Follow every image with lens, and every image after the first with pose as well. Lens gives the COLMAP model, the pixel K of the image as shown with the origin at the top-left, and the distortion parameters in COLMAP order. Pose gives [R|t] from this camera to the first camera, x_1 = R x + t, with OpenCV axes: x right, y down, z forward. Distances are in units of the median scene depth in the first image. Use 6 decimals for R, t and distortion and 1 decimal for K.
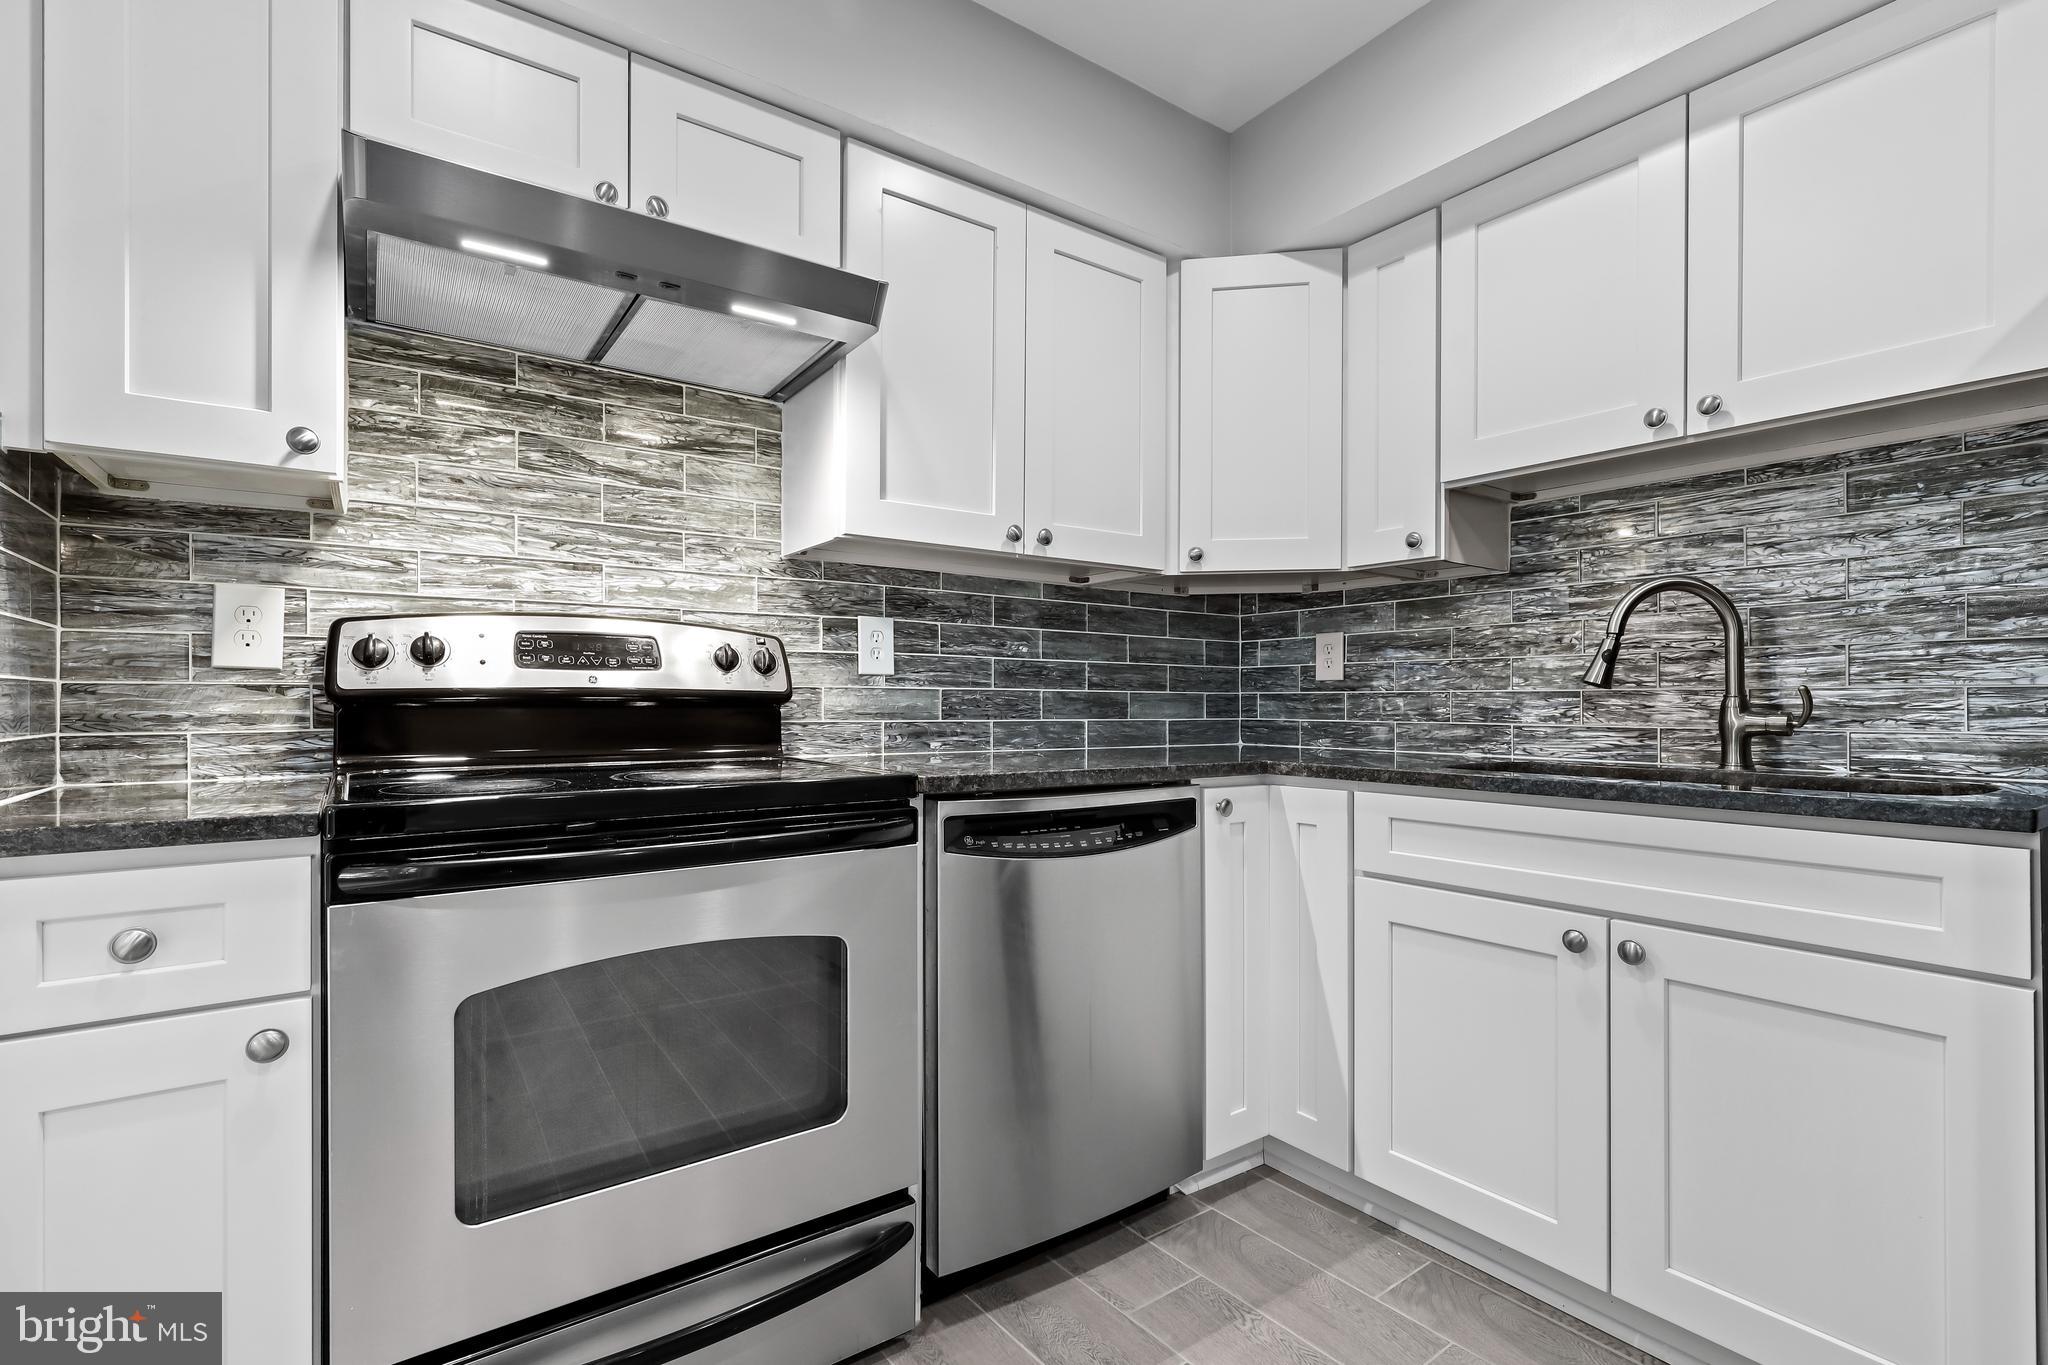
lens RADIAL K [[935.5, 0, 1026.1], [0, 935.5, 692.9], [0, 0, 1]] dist [0.001226, 0.000344]
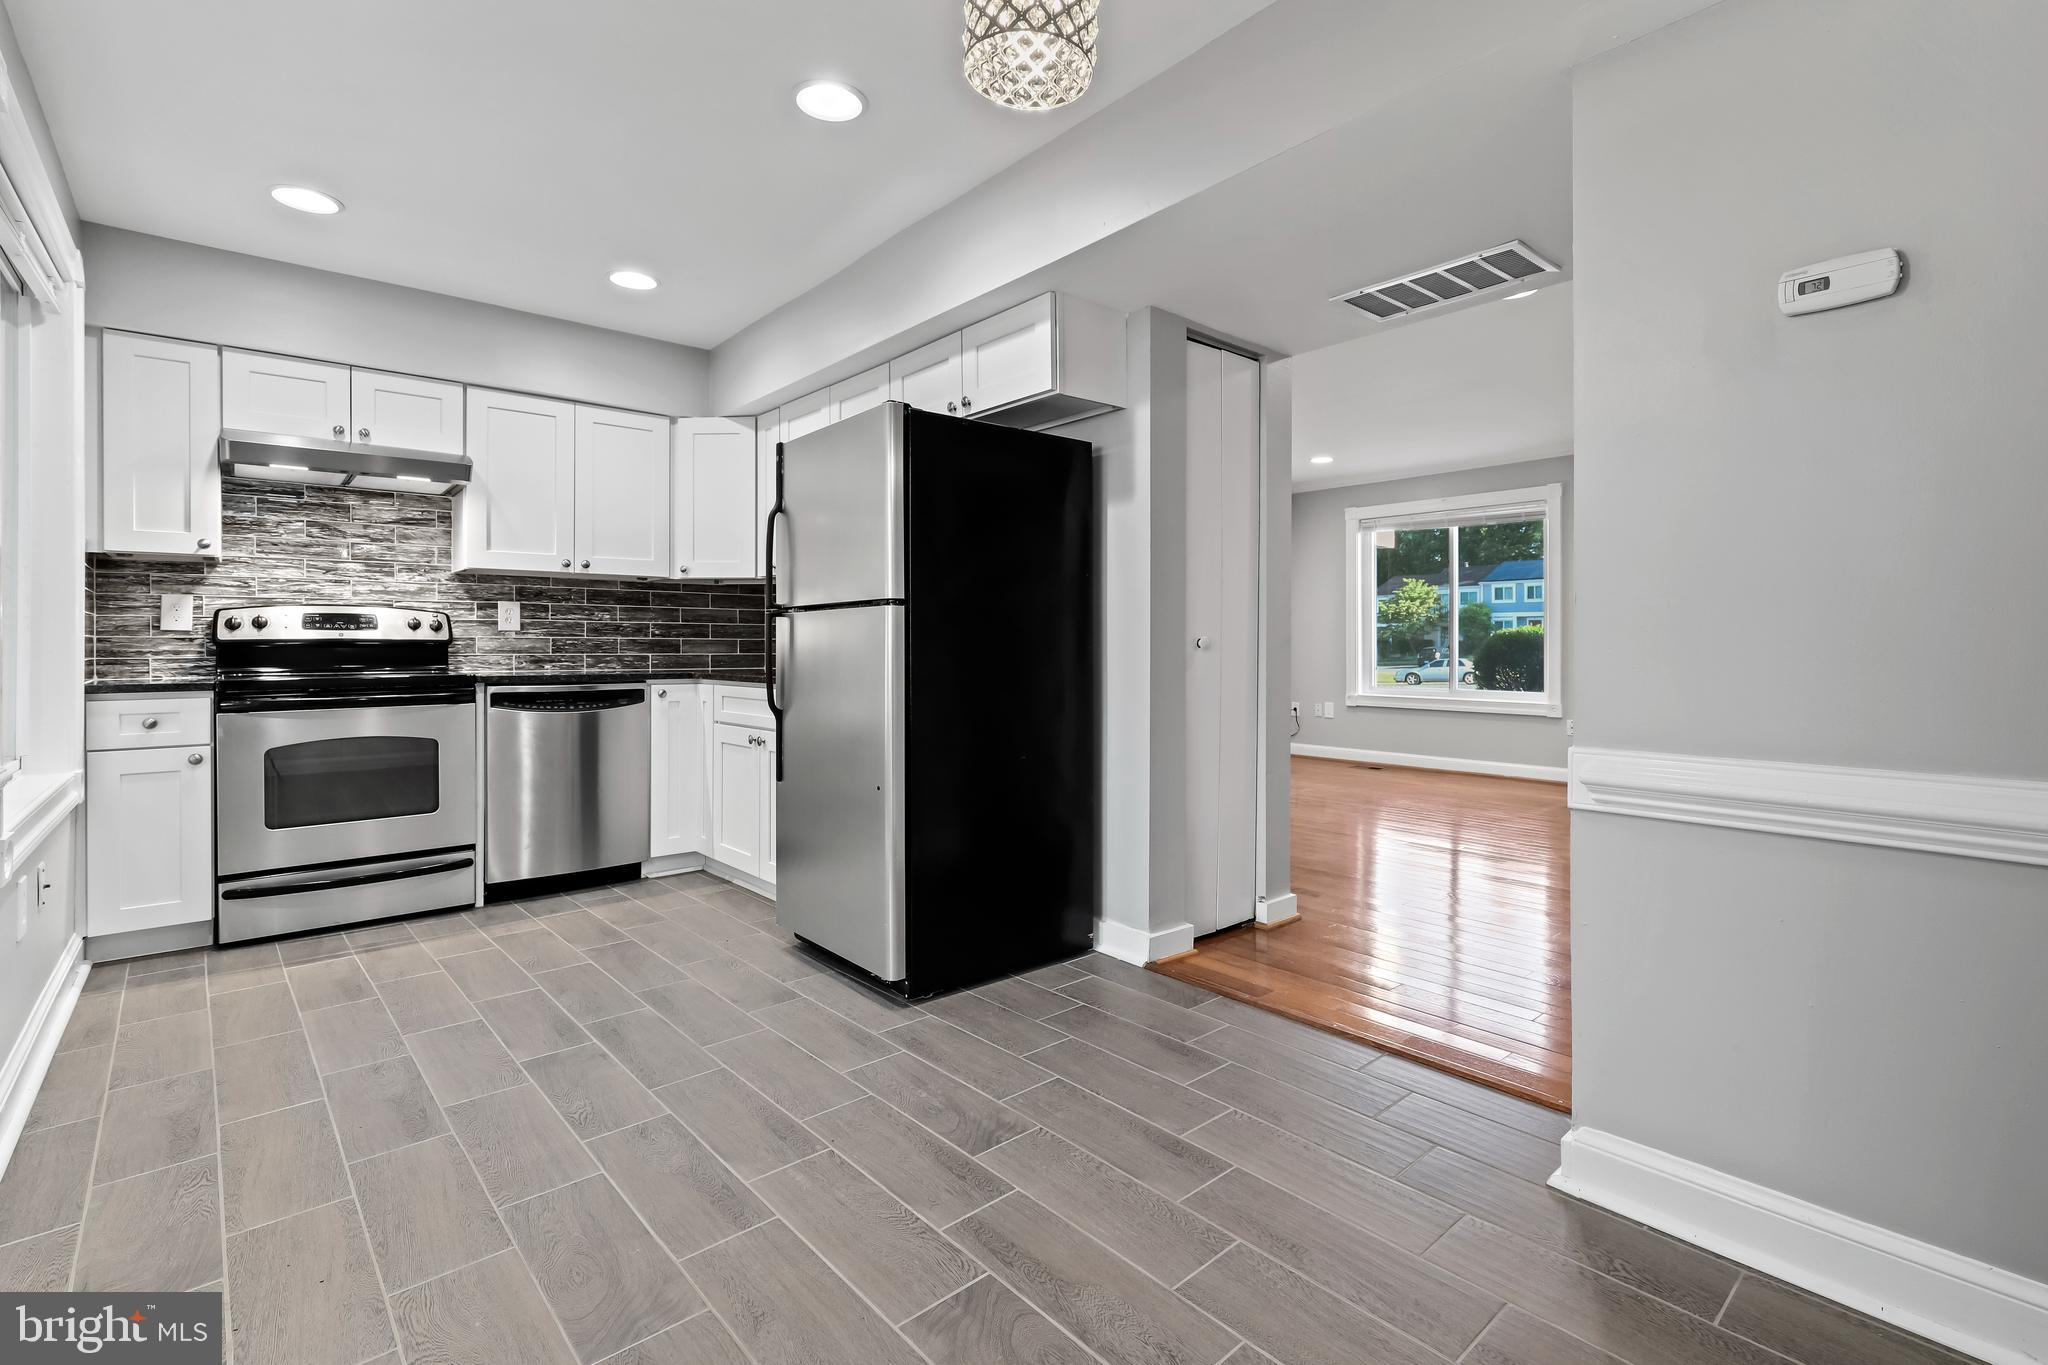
lens RADIAL K [[933.3, 0, 1034.3], [0, 933.3, 641.1], [0, 0, 1]] dist [-0.001007, -0.000084]
pose [[0.995724, -0.001934, 0.092363, 0.879409], [0.001449, 0.999985, 0.005309, -0.007877], [-0.092372, -0.005152, 0.995711, -1.227888]]
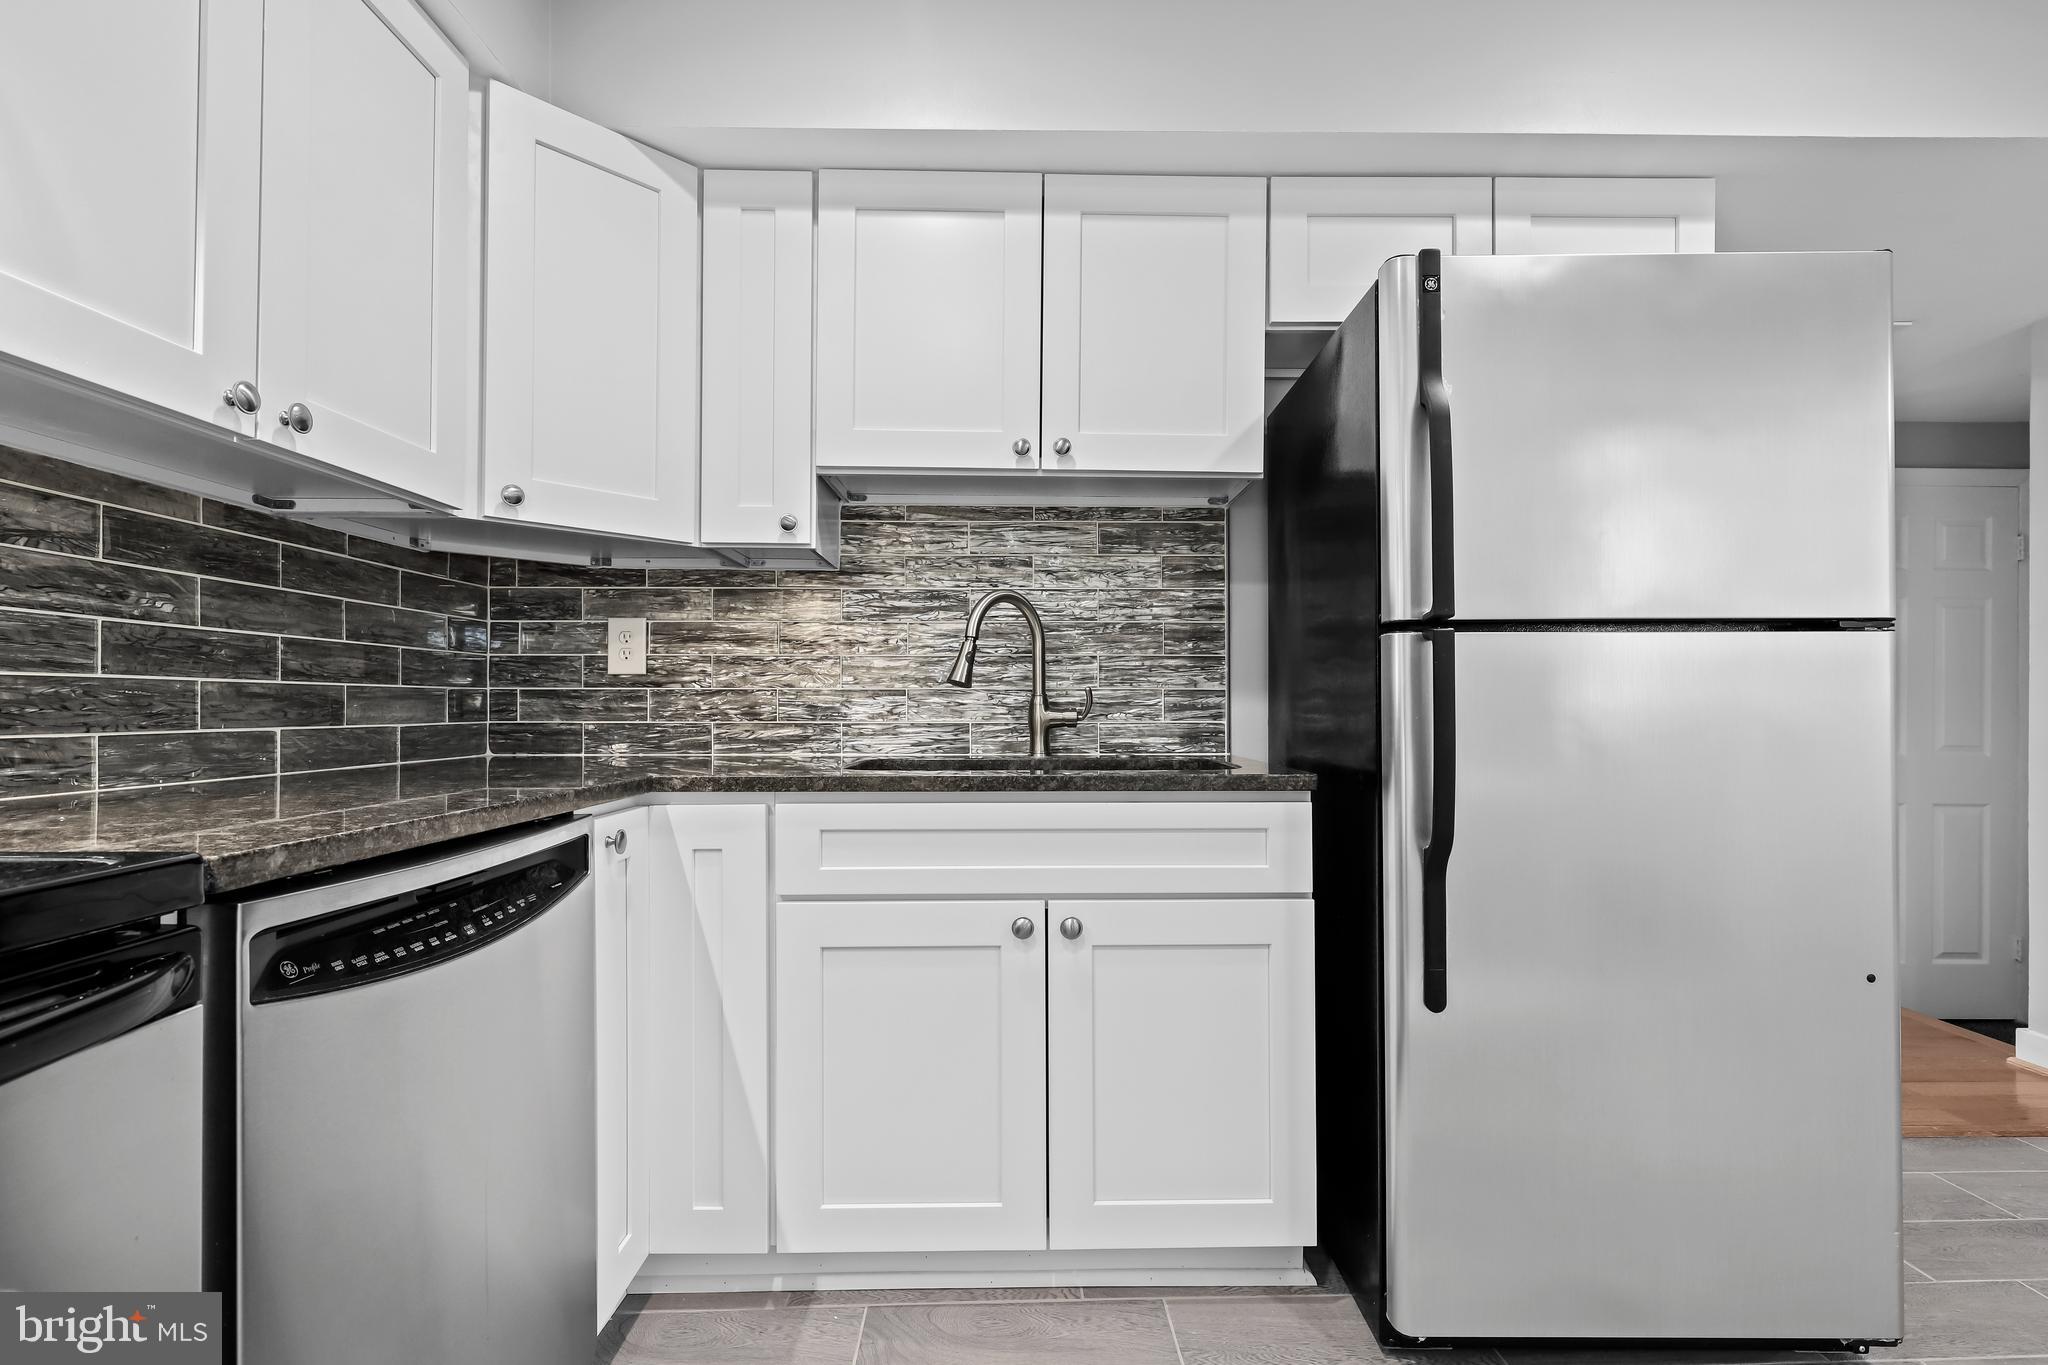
lens RADIAL K [[924.5, 0, 1033.9], [0, 924.5, 688.2], [0, 0, 1]] dist [0.000050, 0.000114]
pose [[0.574204, 0.010728, 0.818642, -0.205042], [-0.008018, 0.999940, -0.007480, 0.003293], [-0.818673, -0.002269, 0.574255, 0.314712]]
